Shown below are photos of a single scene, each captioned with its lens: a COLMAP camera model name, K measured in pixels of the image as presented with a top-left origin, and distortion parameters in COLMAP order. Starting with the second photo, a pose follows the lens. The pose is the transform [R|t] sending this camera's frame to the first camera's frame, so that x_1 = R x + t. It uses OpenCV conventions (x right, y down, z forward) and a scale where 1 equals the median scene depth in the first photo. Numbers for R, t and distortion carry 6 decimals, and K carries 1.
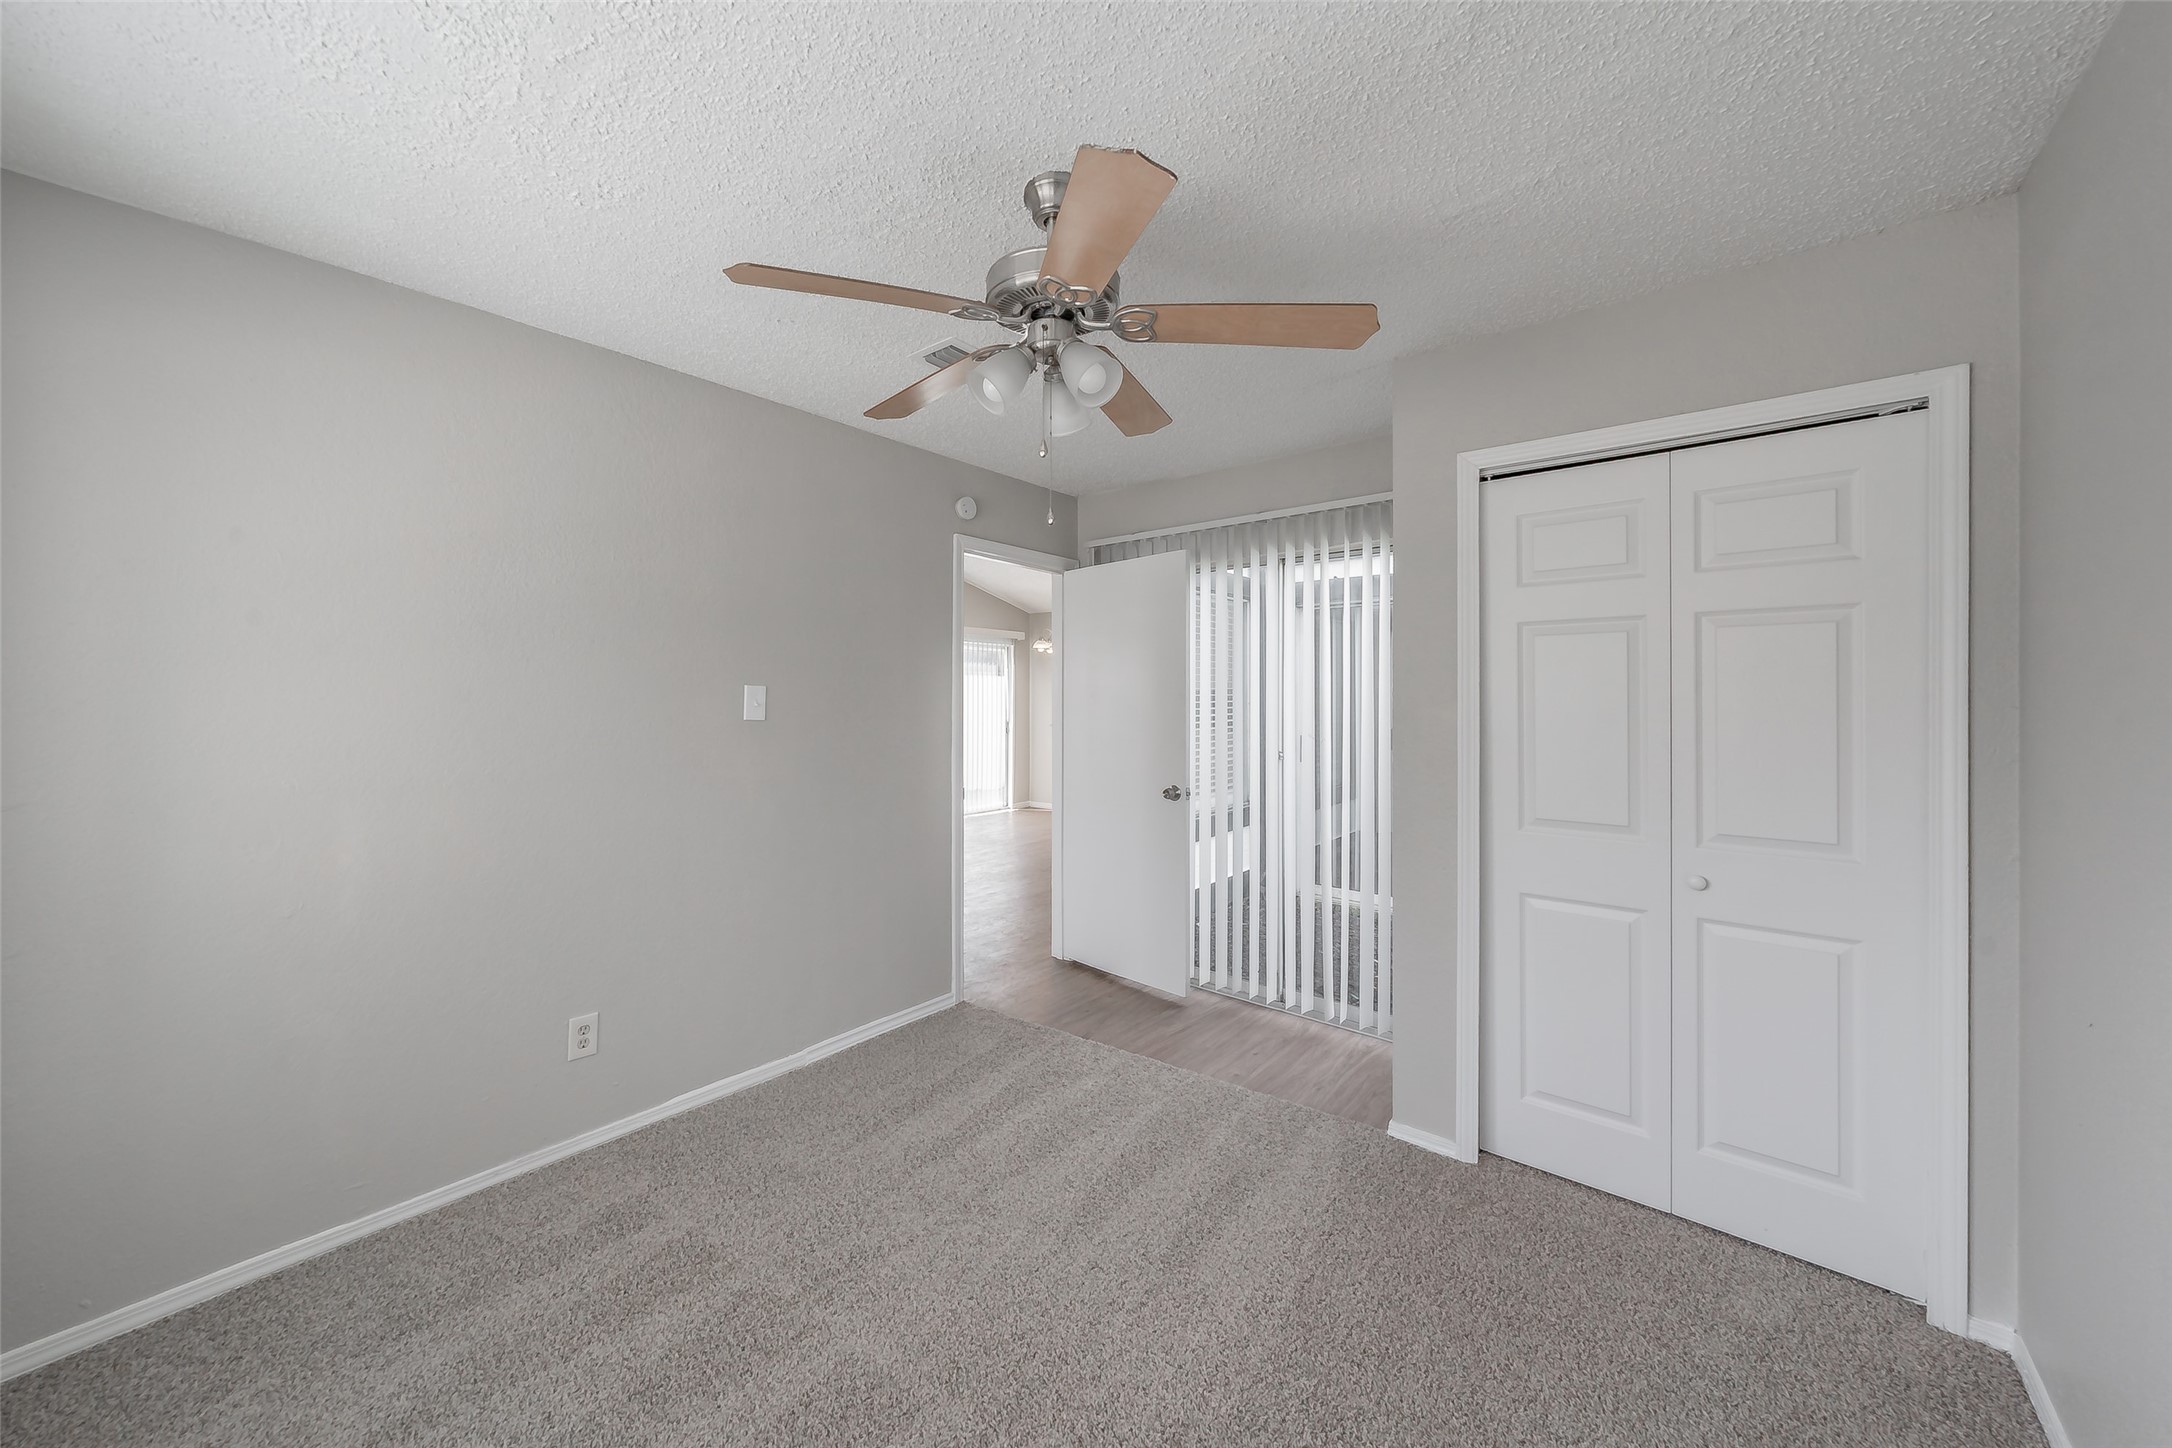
lens RADIAL K [[788.4, 0, 1058.7], [0, 788.4, 726.9], [0, 0, 1]] dist [0.000744, -0.000087]
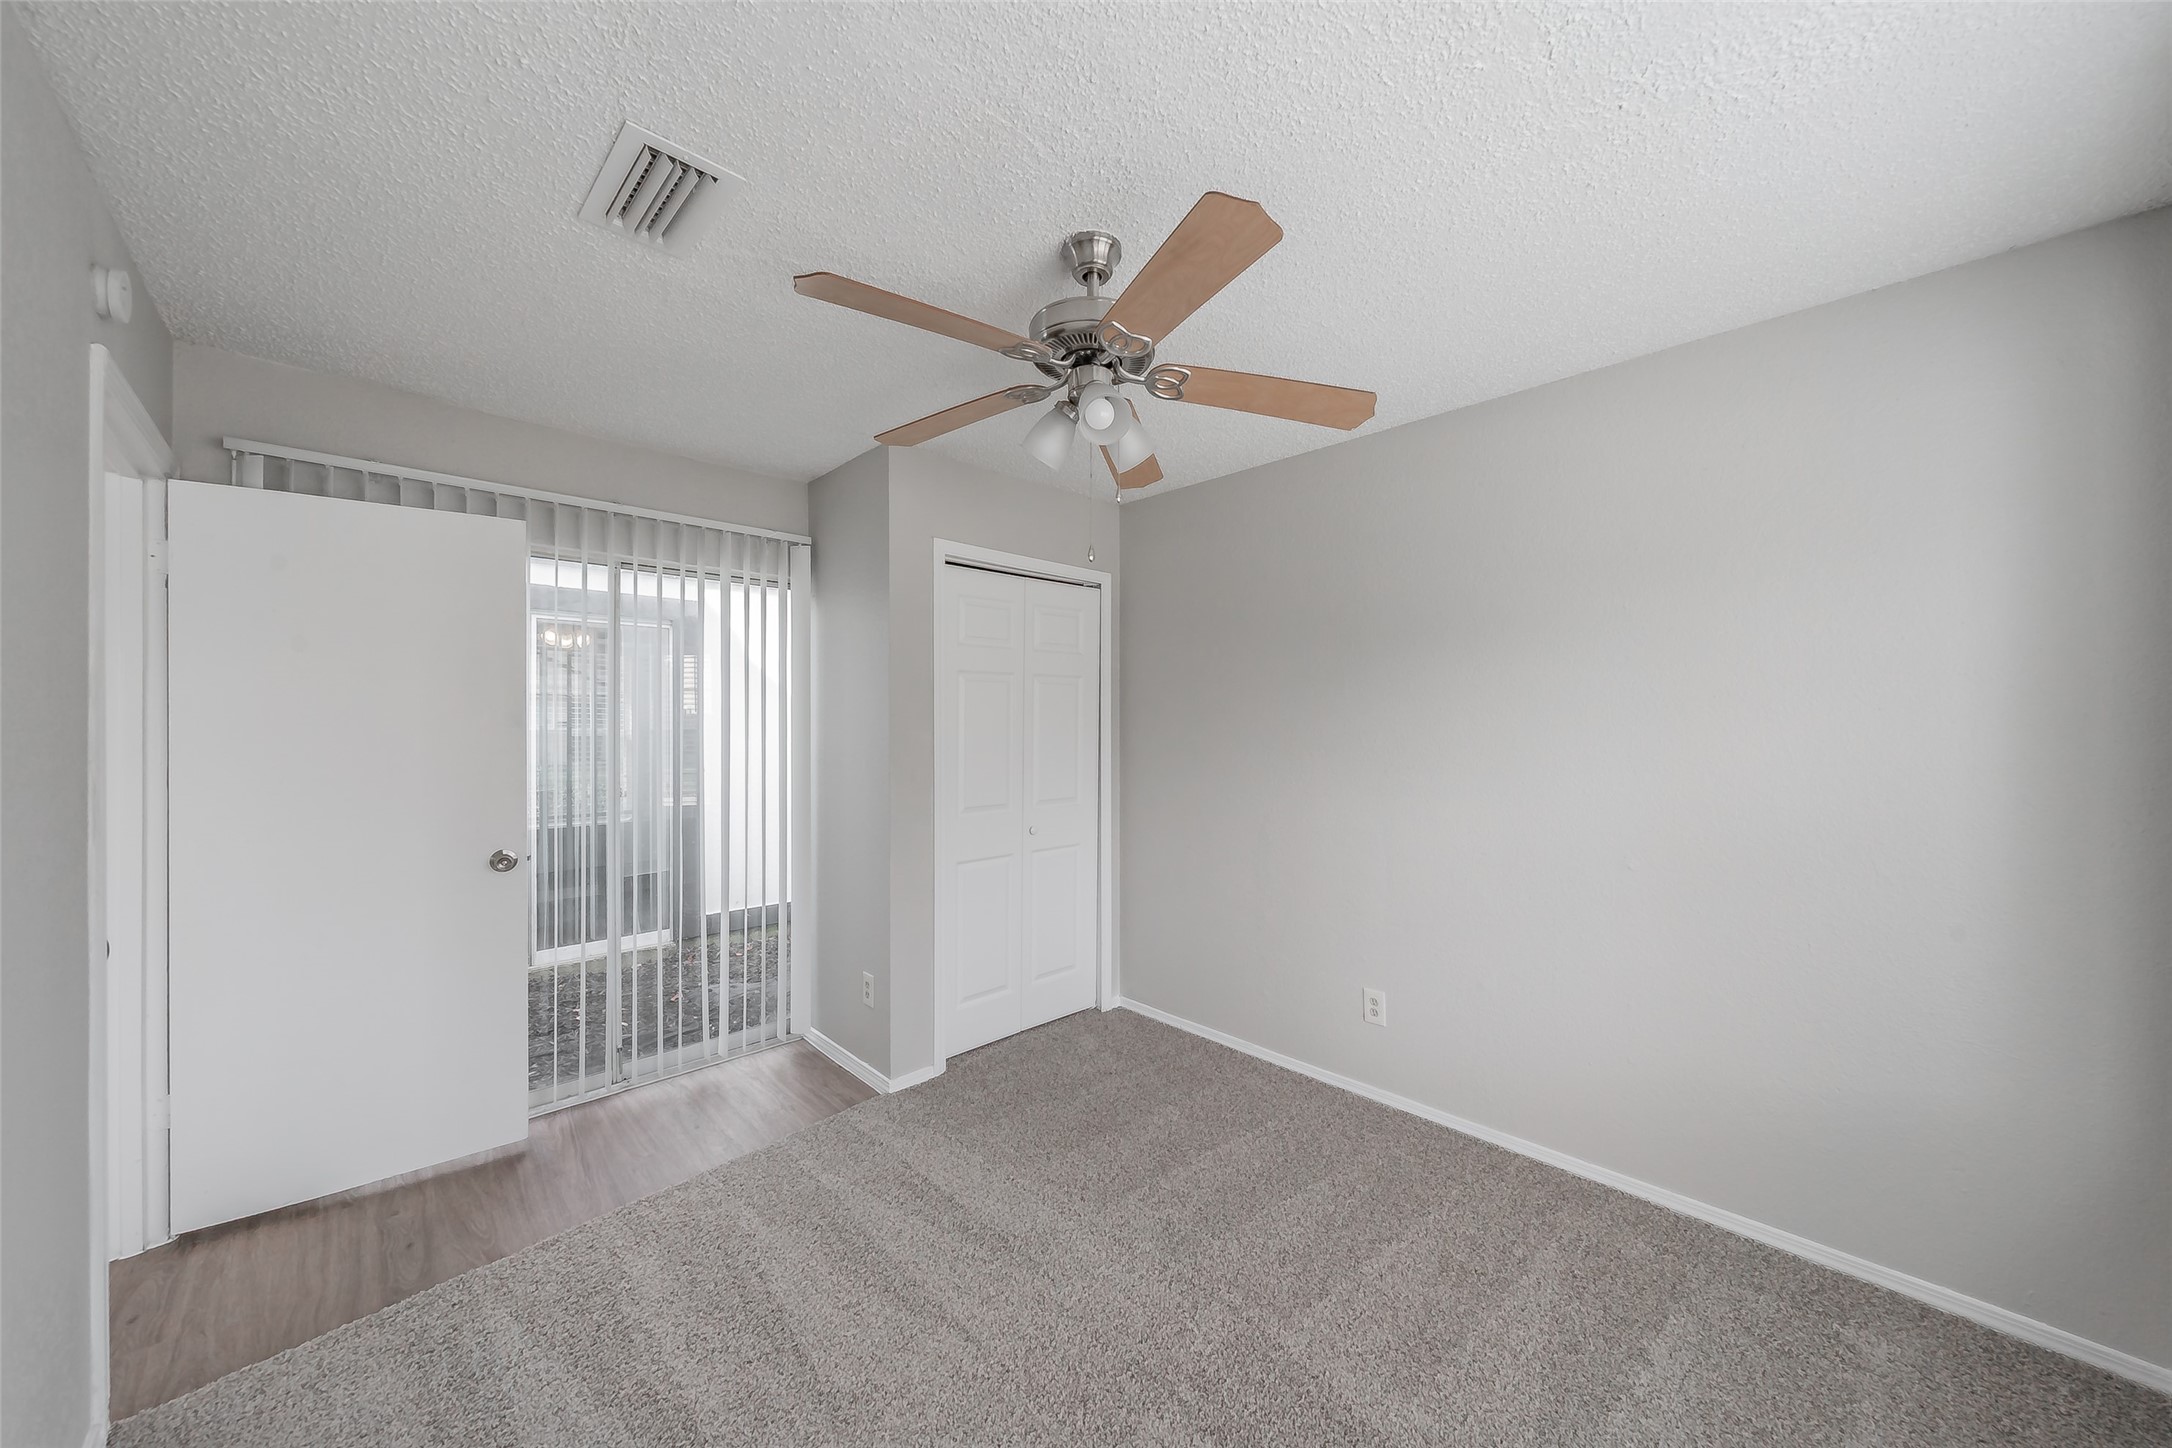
lens RADIAL K [[772.0, 0, 1064.6], [0, 772.0, 723.7], [0, 0, 1]] dist [-0.000070, -0.000104]
pose [[0.101260, -0.006004, 0.994842, -0.613771], [0.038276, 0.999265, 0.002135, -0.023456], [-0.994123, 0.037862, 0.101415, 0.532171]]
